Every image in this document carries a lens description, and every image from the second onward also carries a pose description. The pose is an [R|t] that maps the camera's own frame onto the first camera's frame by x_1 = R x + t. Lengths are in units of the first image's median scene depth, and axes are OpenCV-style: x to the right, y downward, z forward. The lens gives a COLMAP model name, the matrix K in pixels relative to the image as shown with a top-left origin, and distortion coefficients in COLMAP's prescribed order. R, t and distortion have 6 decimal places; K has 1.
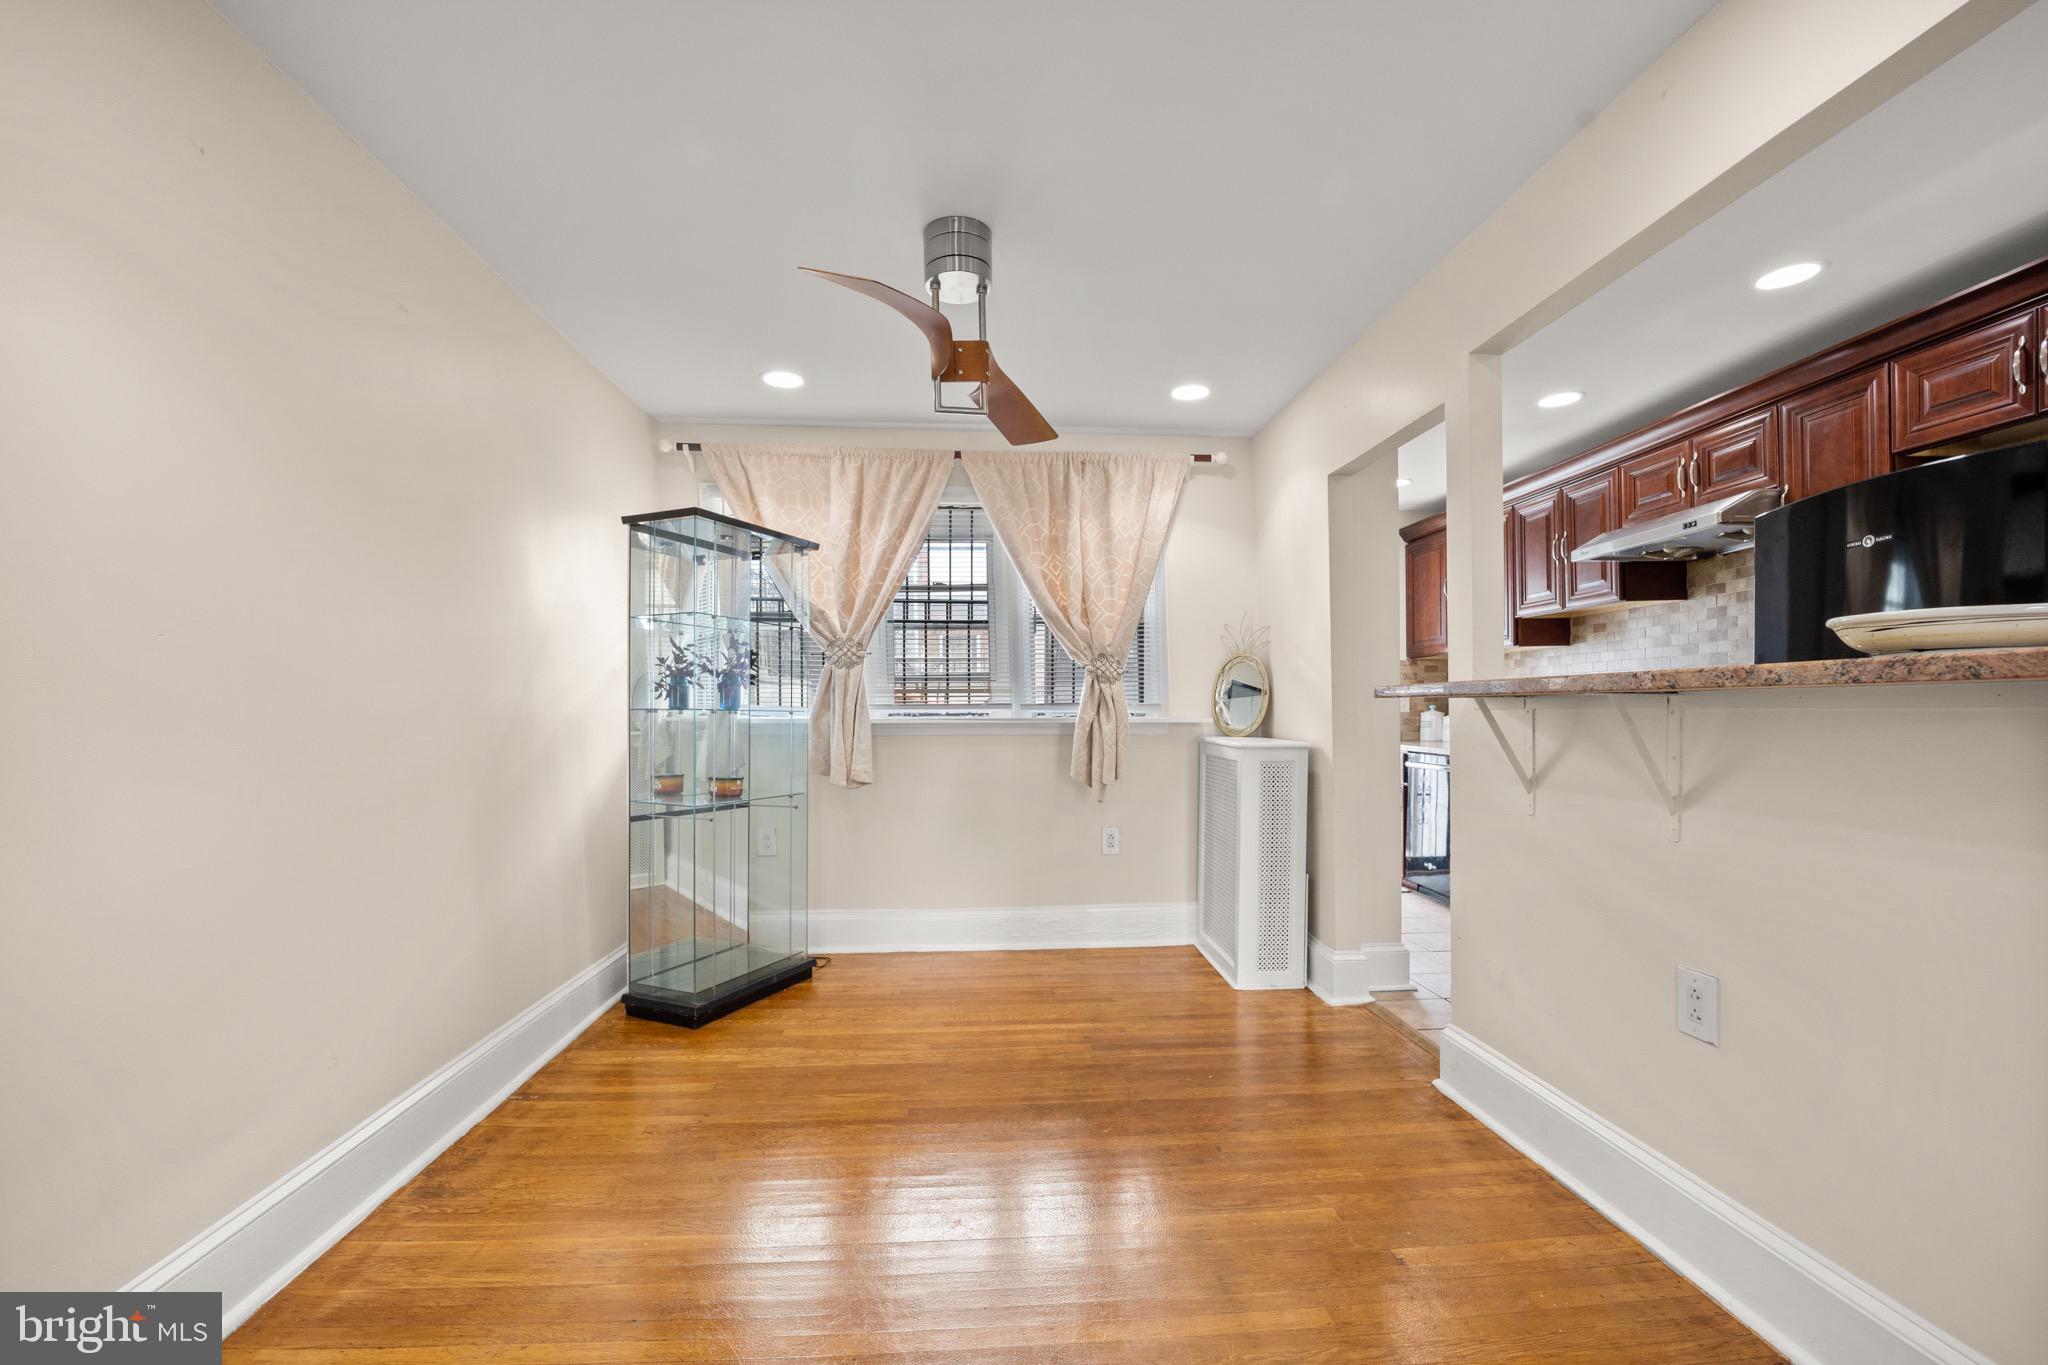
lens RADIAL K [[842.2, 0, 1017.4], [0, 842.2, 725.0], [0, 0, 1]] dist [-0.016619, -0.003155]
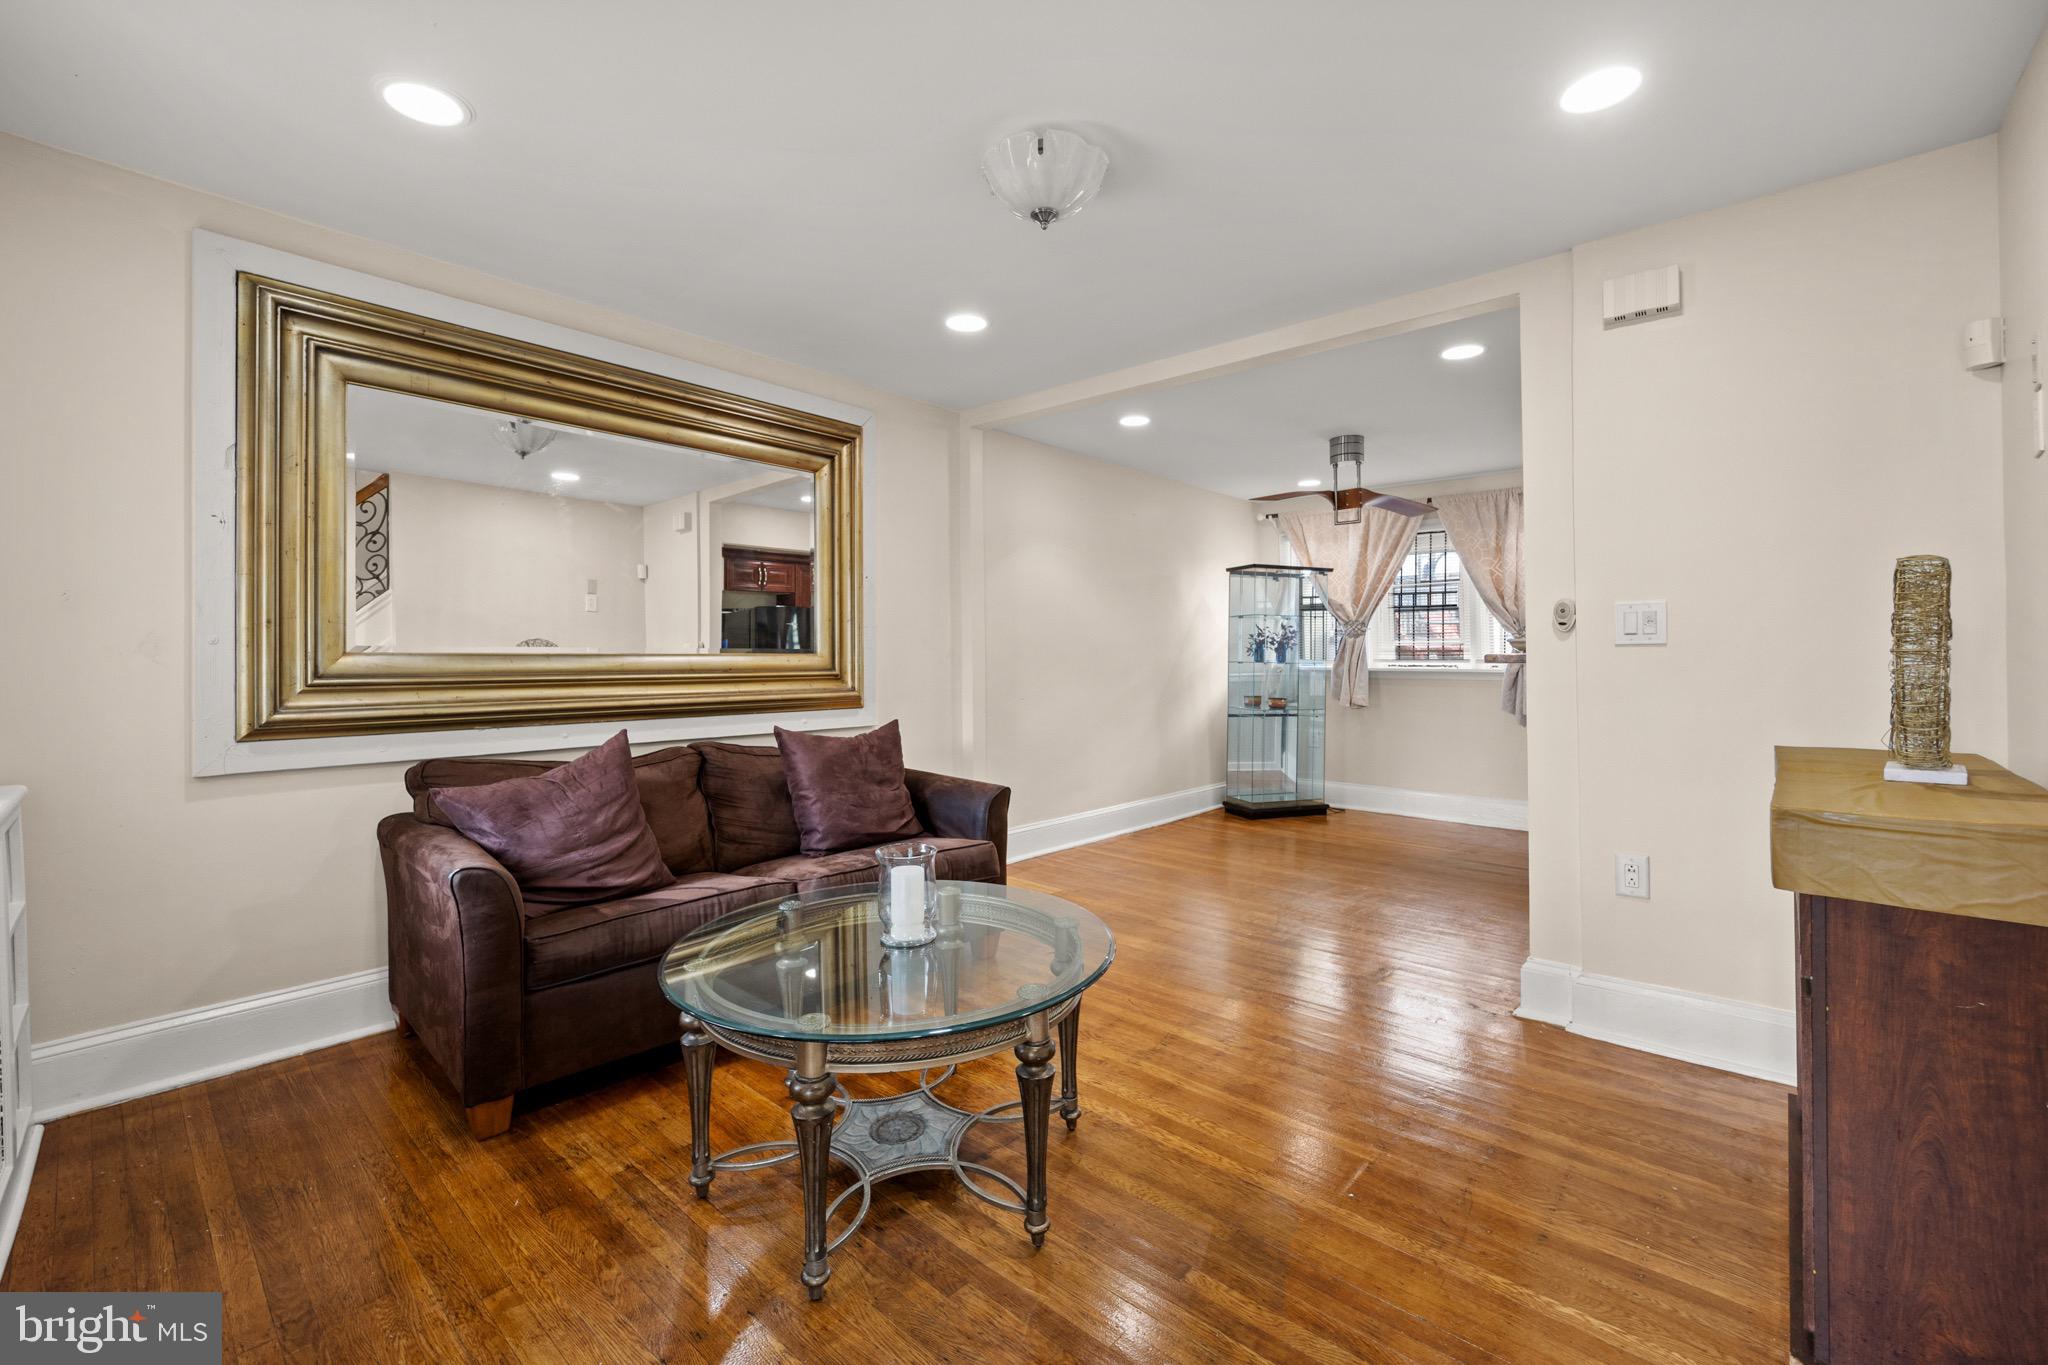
lens RADIAL K [[842.2, 0, 1019.0], [0, 842.2, 667.4], [0, 0, 1]] dist [-0.016619, -0.003155]
pose [[0.693975, 0.013118, -0.719879, 0.545766], [-0.017603, 0.999844, 0.001250, 0.001216], [0.719784, 0.011804, 0.694098, -0.655028]]
